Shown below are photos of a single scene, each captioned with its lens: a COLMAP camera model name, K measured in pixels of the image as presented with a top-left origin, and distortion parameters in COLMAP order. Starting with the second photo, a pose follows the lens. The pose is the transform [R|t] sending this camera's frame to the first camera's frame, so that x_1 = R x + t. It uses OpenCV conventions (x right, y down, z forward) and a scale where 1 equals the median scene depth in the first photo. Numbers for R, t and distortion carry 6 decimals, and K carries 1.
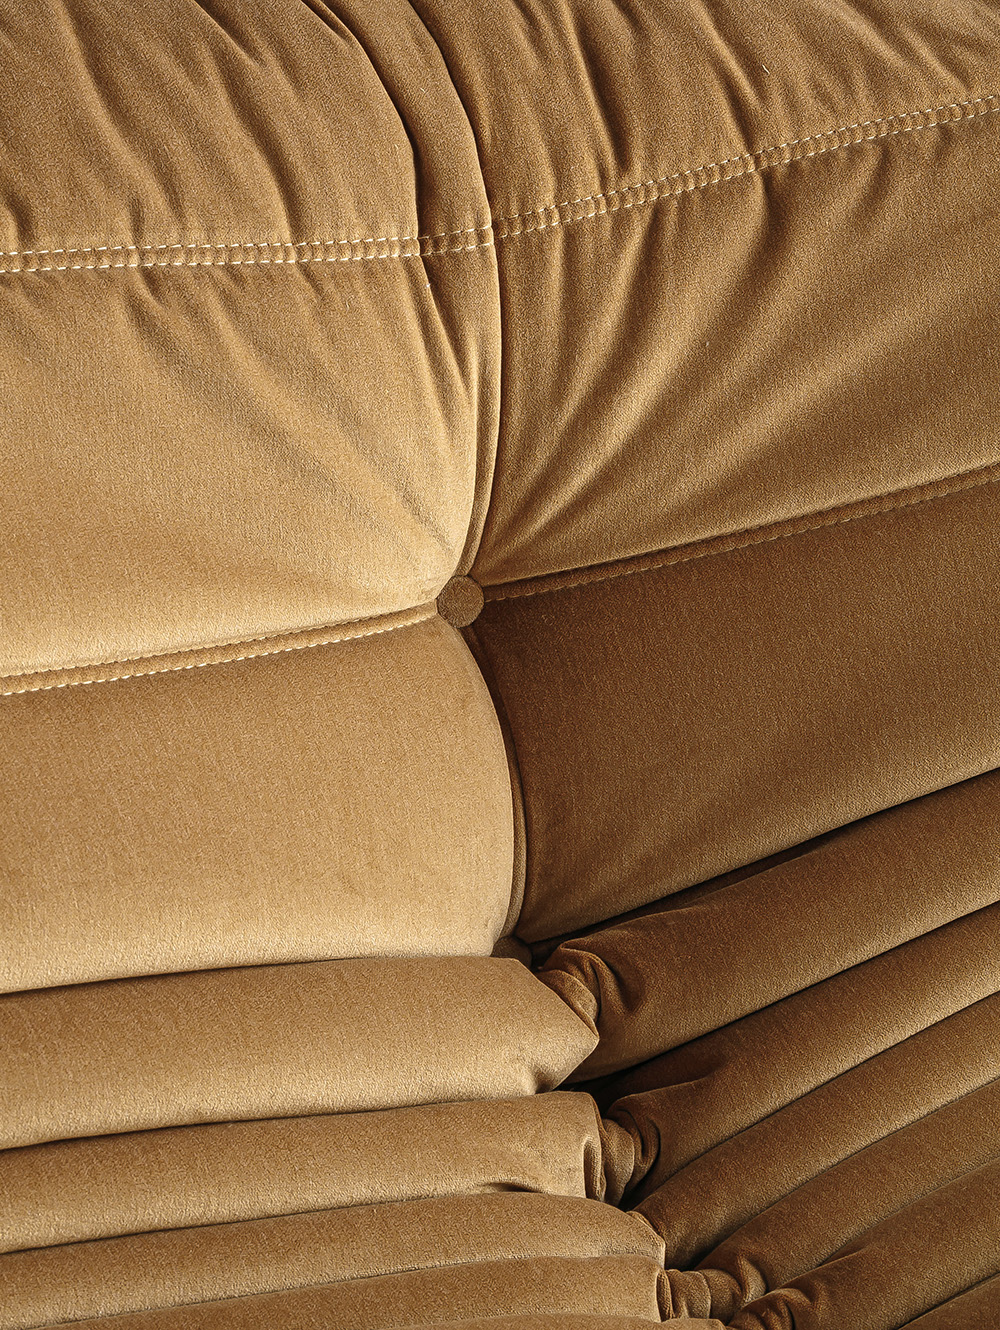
lens RADIAL K [[2994.8, 0, 500.0], [0, 2994.8, 665.0], [0, 0, 1]] dist [0.010468, 0.032738]
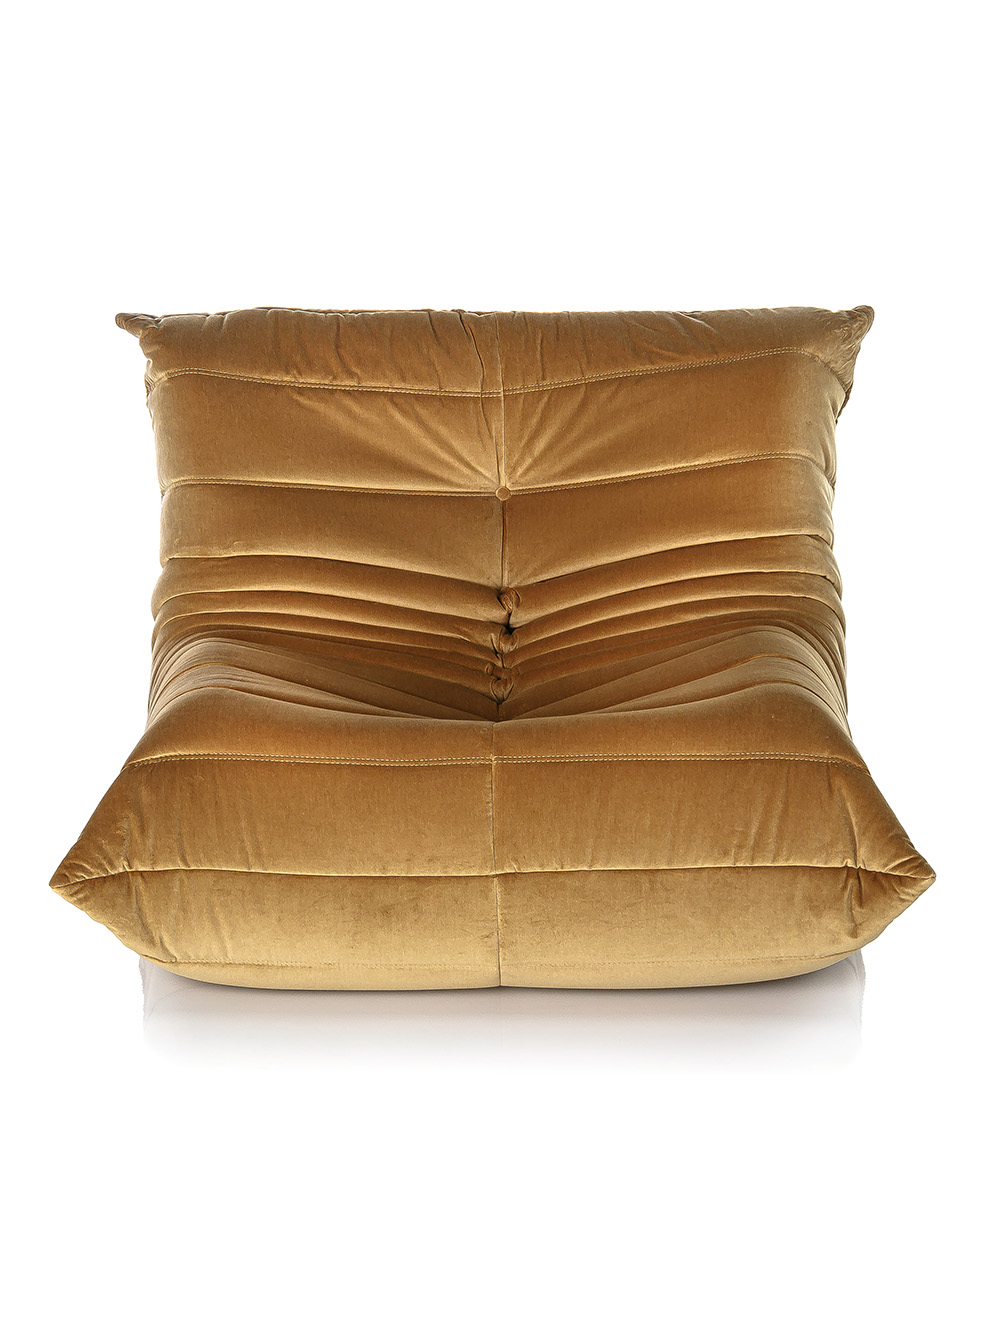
lens RADIAL K [[2396.8, 0, 500.0], [0, 2396.8, 665.0], [0, 0, 1]] dist [-0.008851, -0.005952]
pose [[0.996051, 0.088773, 0.001028, 0.018455], [-0.088719, 0.994885, 0.048291, 0.034482], [0.003264, -0.048192, 0.998833, -1.743091]]
